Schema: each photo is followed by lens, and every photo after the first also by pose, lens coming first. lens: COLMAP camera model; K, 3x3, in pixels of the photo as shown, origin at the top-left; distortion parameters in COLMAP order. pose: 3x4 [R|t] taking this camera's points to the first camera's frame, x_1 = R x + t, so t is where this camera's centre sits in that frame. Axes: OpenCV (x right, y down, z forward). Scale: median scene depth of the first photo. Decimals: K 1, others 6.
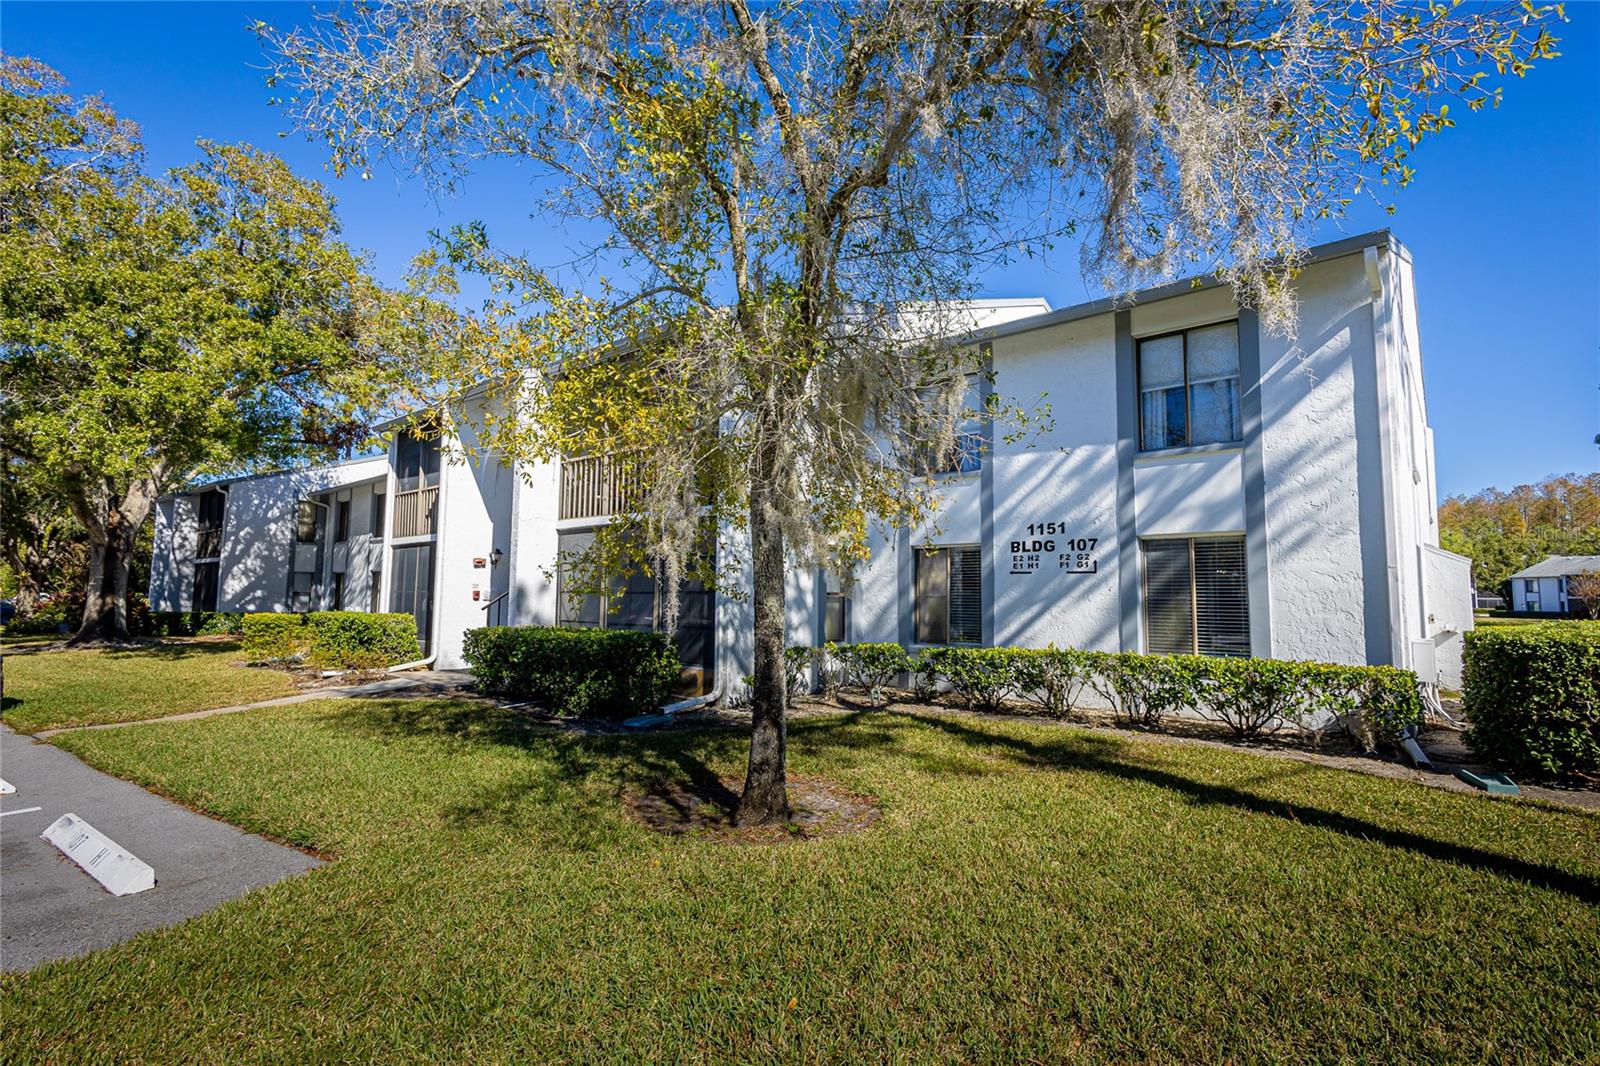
lens RADIAL K [[738.6, 0, 797.1], [0, 738.6, 532.0], [0, 0, 1]] dist [0.019741, -0.014276]
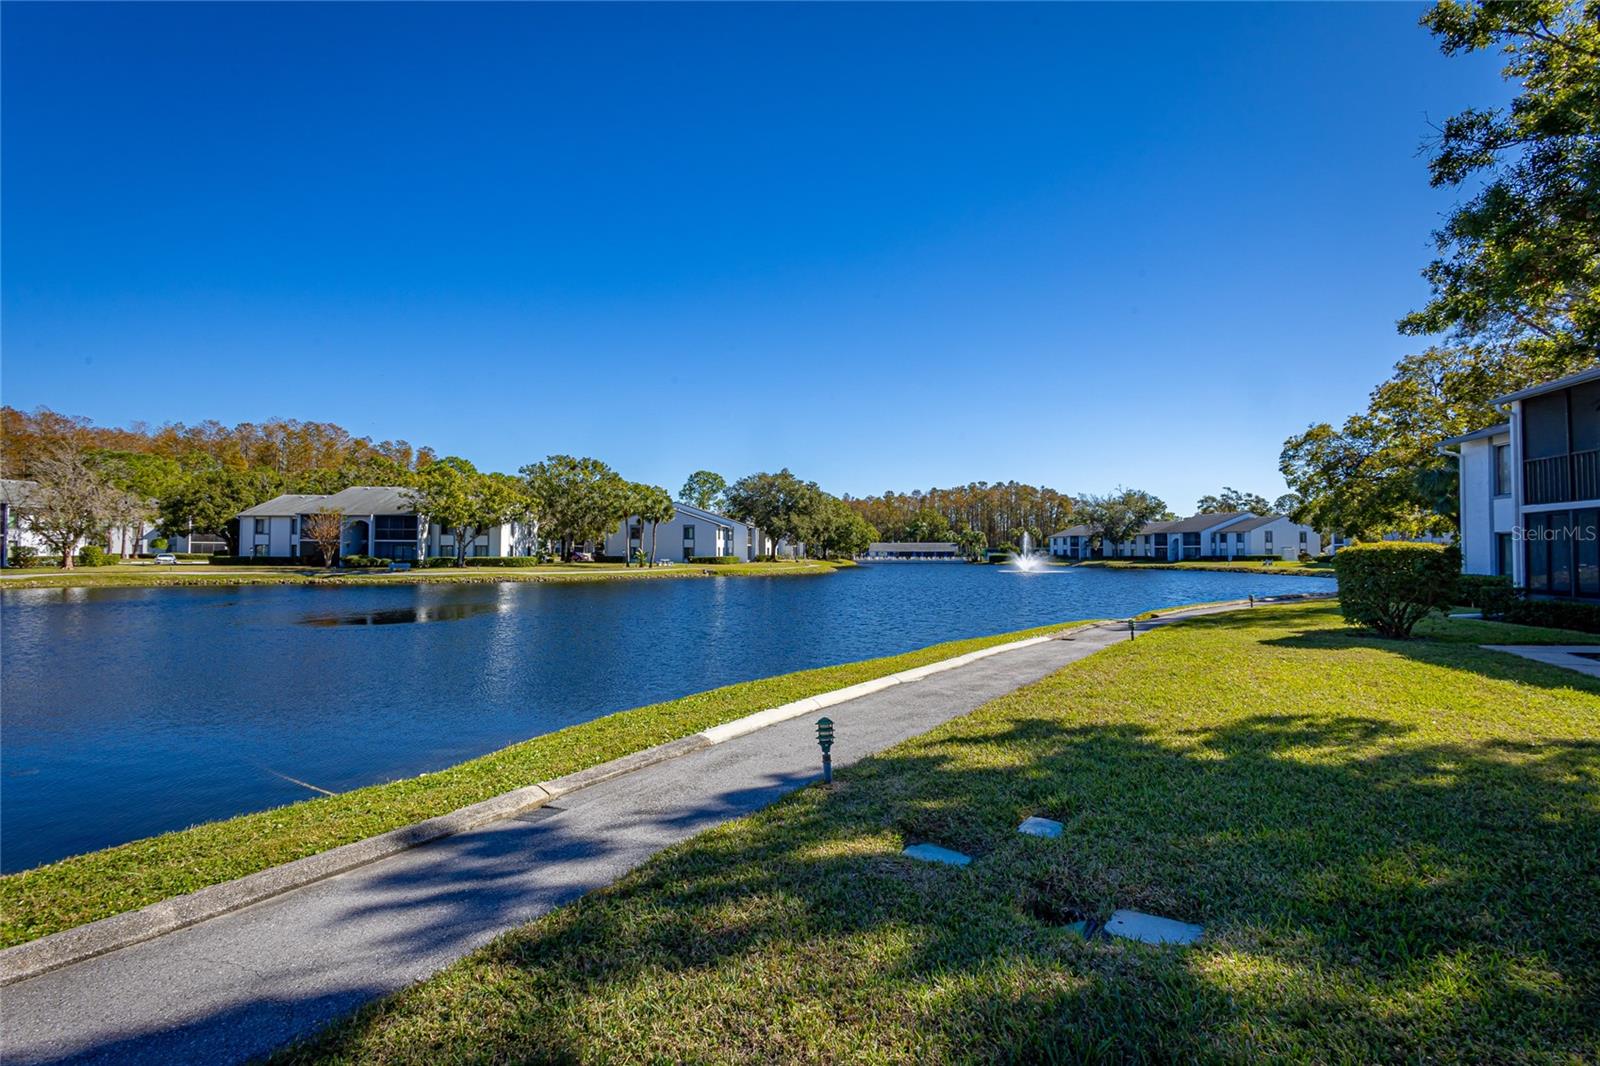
lens RADIAL K [[732.5, 0, 801.0], [0, 732.5, 531.5], [0, 0, 1]] dist [0.014715, -0.005191]
pose [[0.129702, 0.018737, 0.991376, 0.244905], [-0.087989, 0.996095, -0.007314, 0.030855], [-0.987641, -0.086282, 0.130845, 0.290266]]
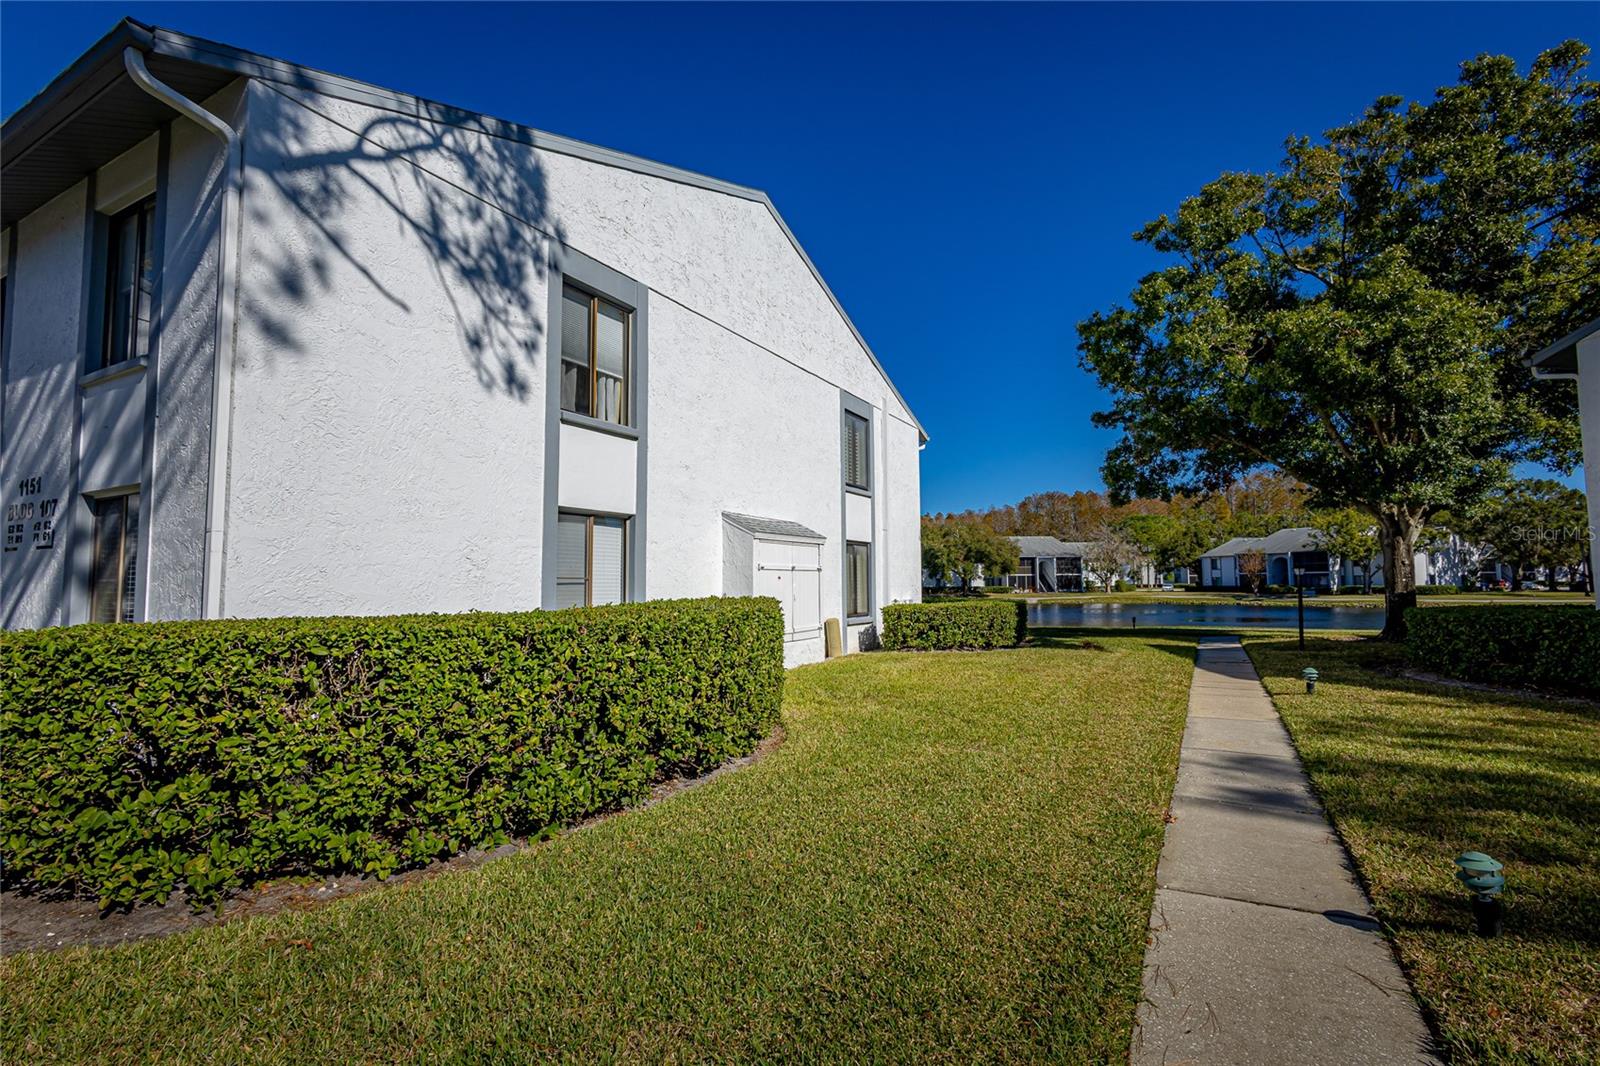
lens RADIAL K [[732.5, 0, 801.0], [0, 732.5, 531.5], [0, 0, 1]] dist [0.014715, -0.005191]
pose [[0.977591, -0.002833, 0.210496, 0.113391], [-0.000578, 0.999870, 0.016141, 0.004029], [-0.210515, -0.015901, 0.977461, 0.016775]]
